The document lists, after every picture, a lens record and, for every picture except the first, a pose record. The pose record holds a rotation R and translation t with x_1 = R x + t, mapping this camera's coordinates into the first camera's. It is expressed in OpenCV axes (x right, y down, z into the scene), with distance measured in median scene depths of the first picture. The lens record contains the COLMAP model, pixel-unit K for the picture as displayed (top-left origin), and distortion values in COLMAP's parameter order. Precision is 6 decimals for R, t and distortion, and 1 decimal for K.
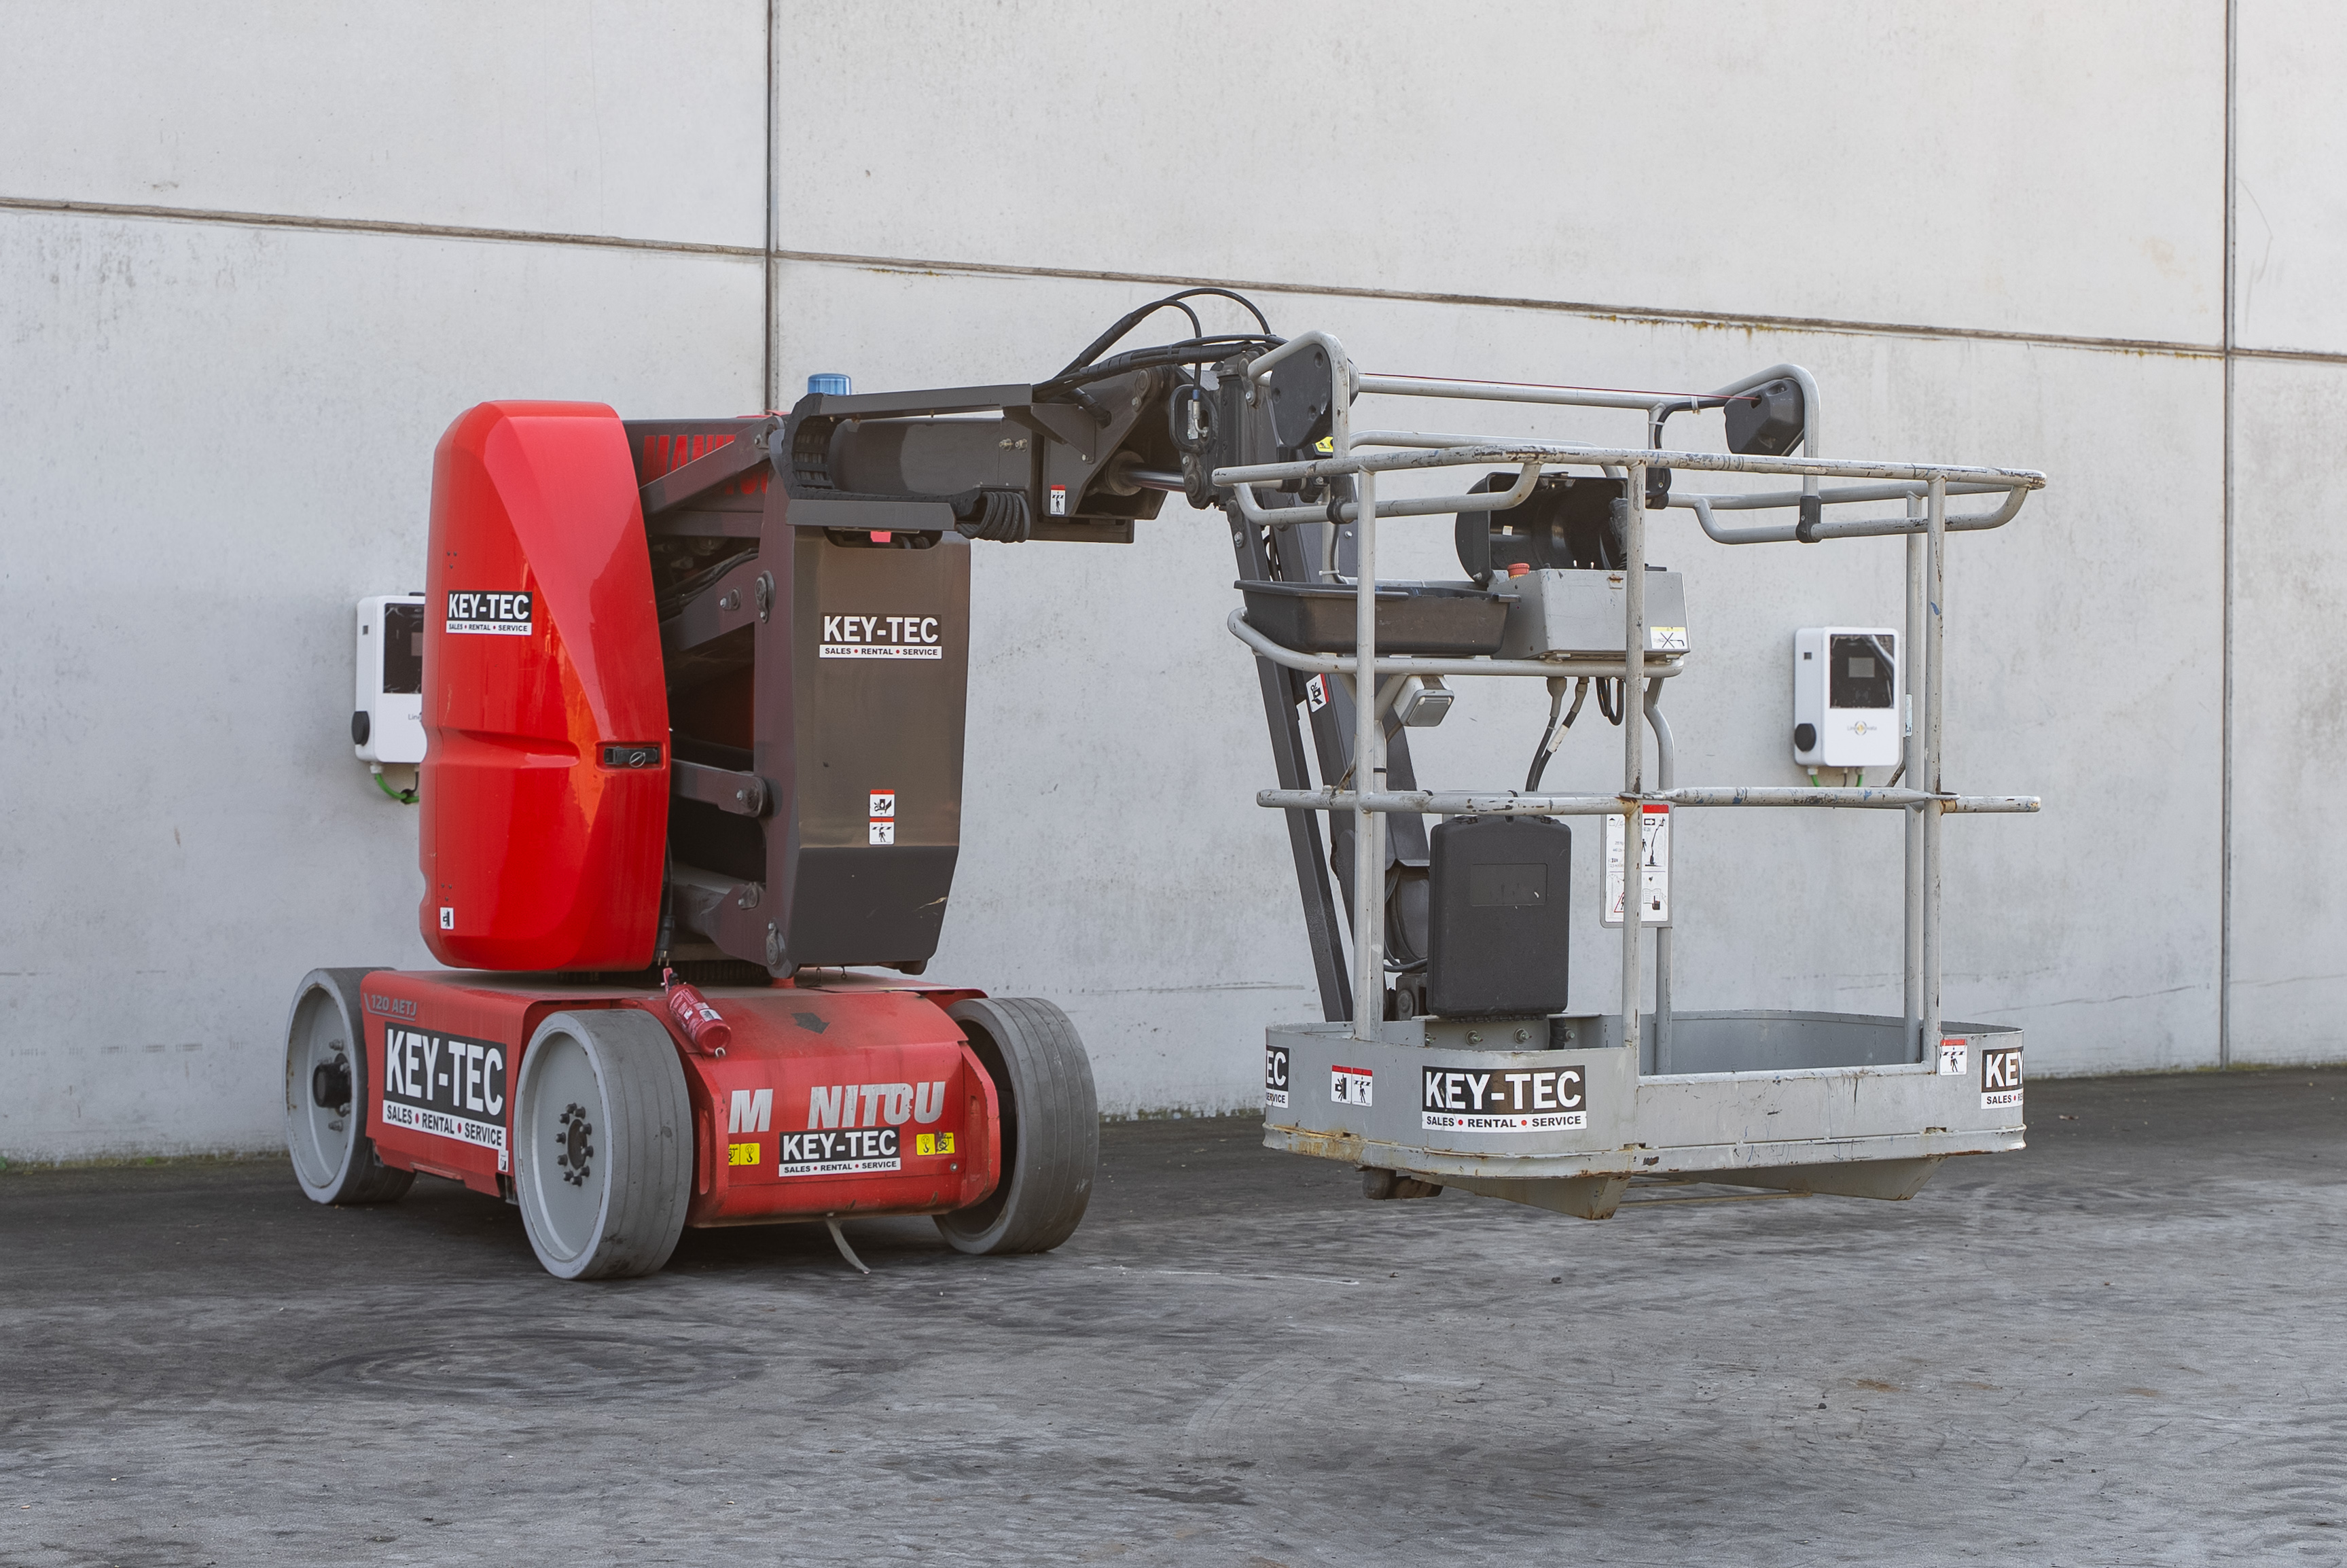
lens RADIAL K [[4318.0, 0, 1203.7], [0, 4318.0, 712.3], [0, 0, 1]] dist [-0.000147, -0.020331]
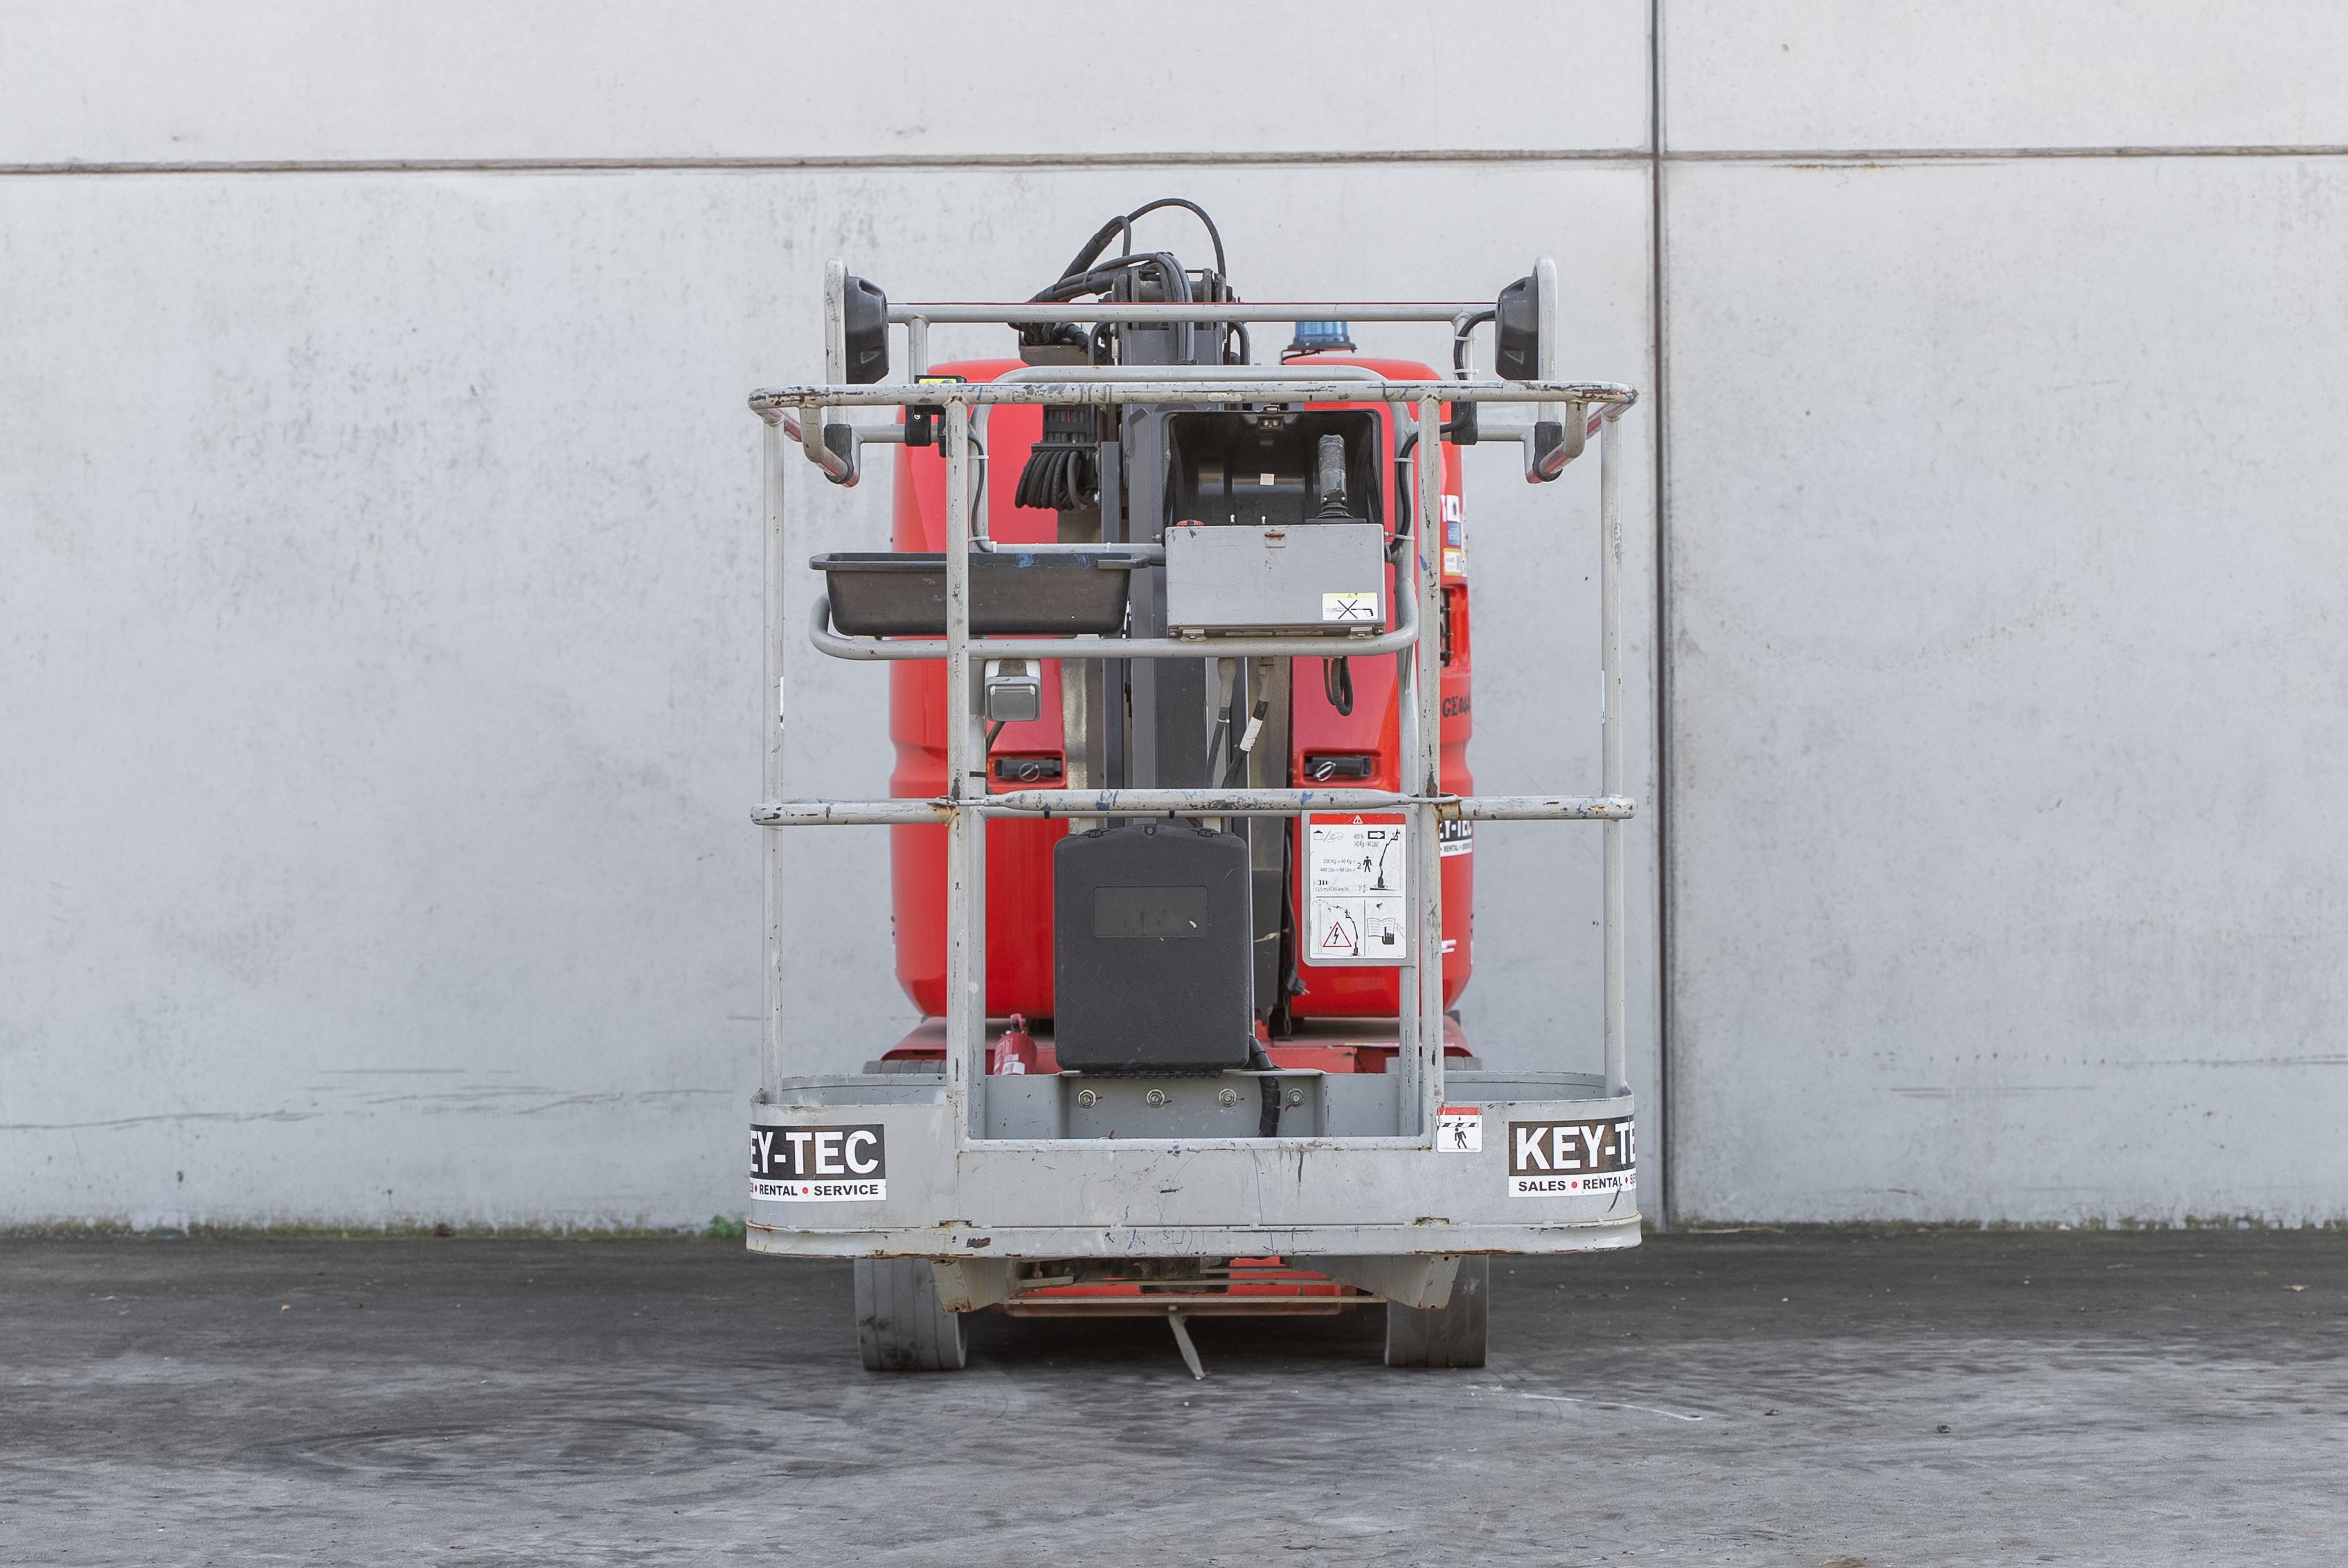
lens RADIAL K [[5435.8, 0, 1170.5], [0, 5435.8, 683.7], [0, 0, 1]] dist [-0.001296, 0.078845]
pose [[0.857871, -0.018868, -0.513519, 0.576848], [0.014834, 0.999819, -0.011954, 0.008496], [0.513651, 0.002637, 0.857995, 0.108028]]
